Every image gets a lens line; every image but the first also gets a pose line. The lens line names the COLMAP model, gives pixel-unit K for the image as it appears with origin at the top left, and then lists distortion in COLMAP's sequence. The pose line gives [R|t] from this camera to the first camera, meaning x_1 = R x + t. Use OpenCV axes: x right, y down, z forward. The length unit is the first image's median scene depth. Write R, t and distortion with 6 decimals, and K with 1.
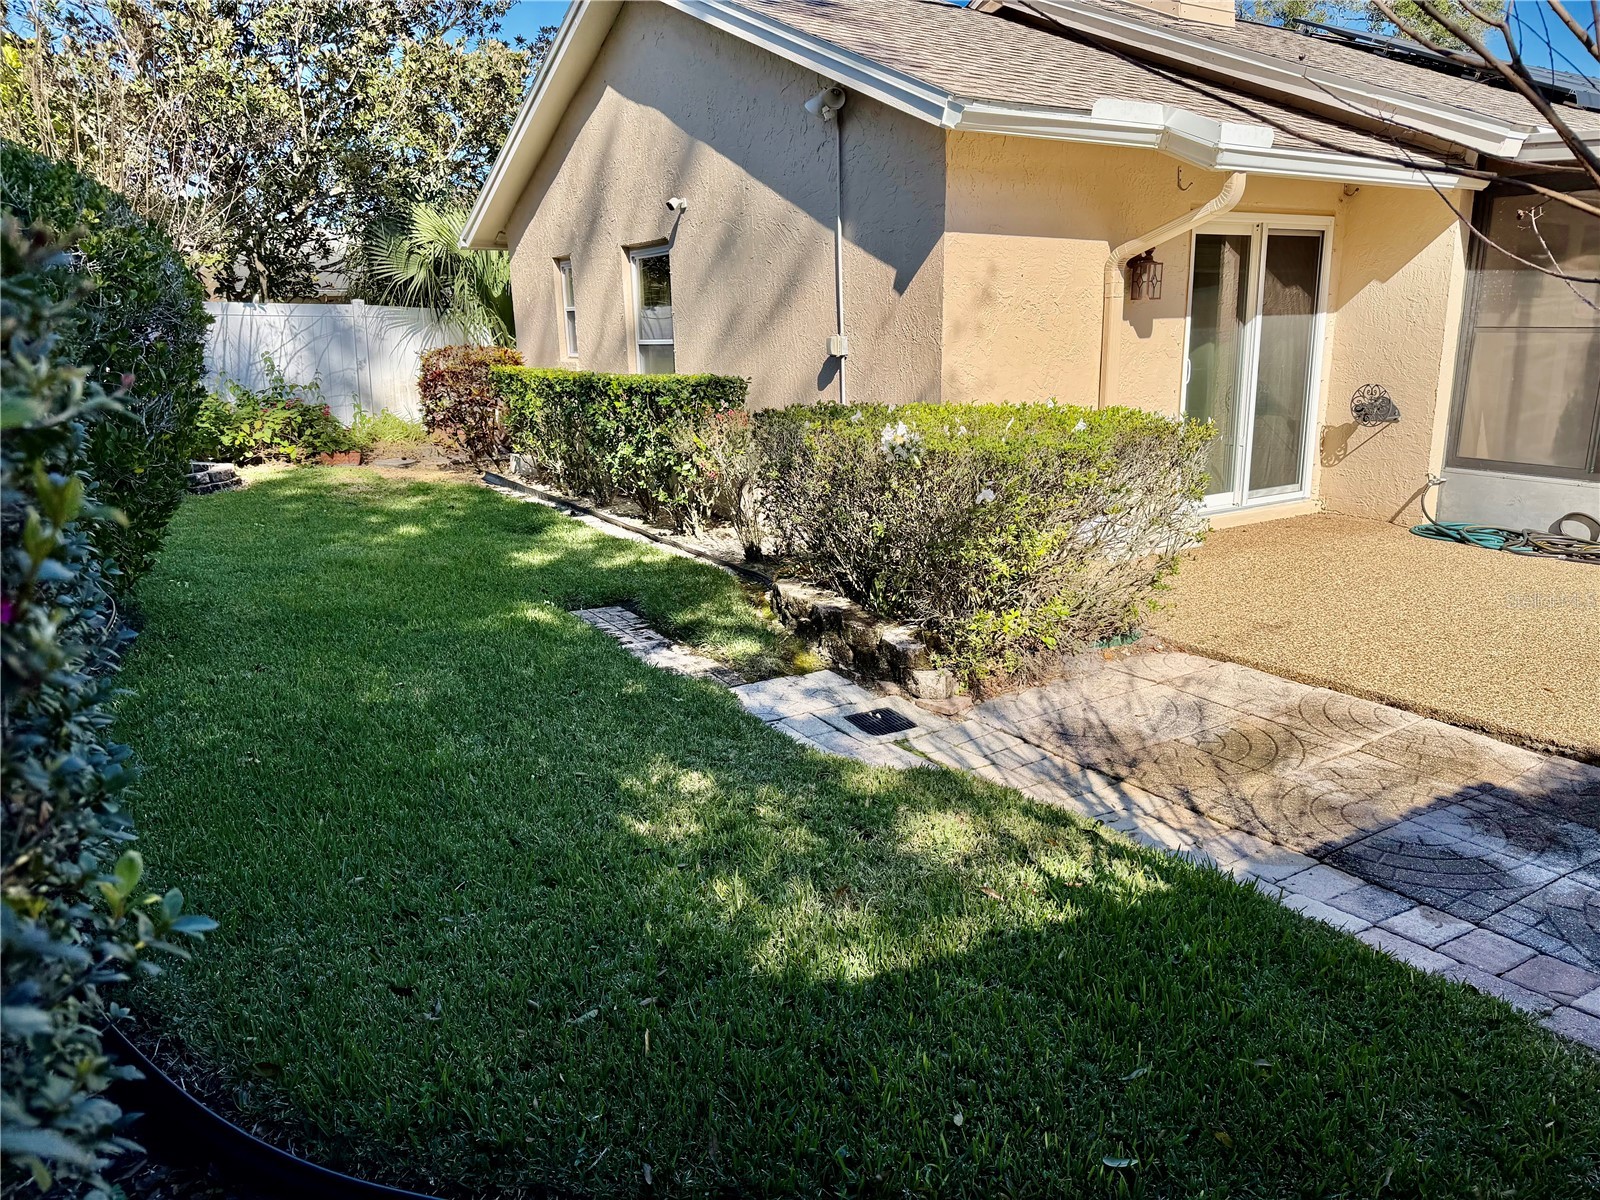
lens RADIAL K [[1122.8, 0, 790.0], [0, 1122.8, 601.4], [0, 0, 1]] dist [0.050995, -0.048221]
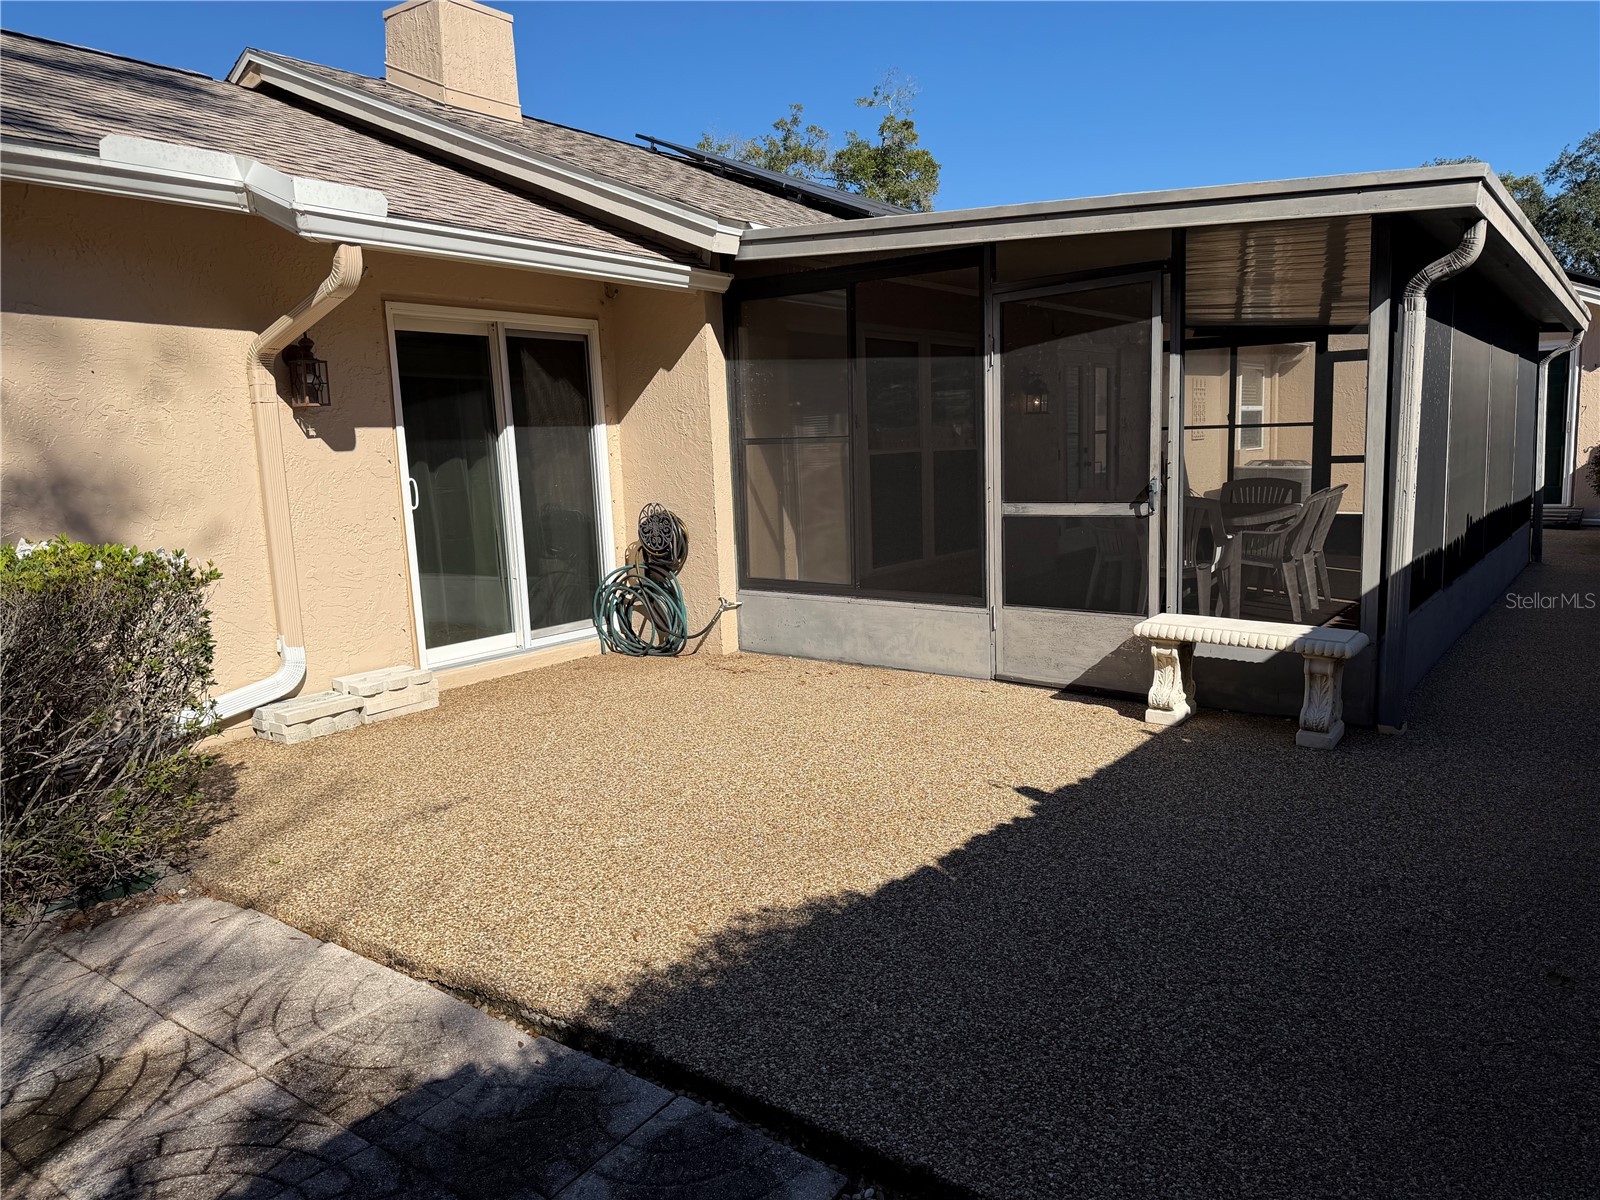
lens RADIAL K [[1122.8, 0, 798.4], [0, 1122.8, 600.9], [0, 0, 1]] dist [0.050995, -0.048221]
pose [[0.938408, -0.064877, 0.339384, 0.311633], [0.102668, 0.990208, -0.094591, -0.019810], [-0.329924, 0.123609, 0.935880, 0.145038]]
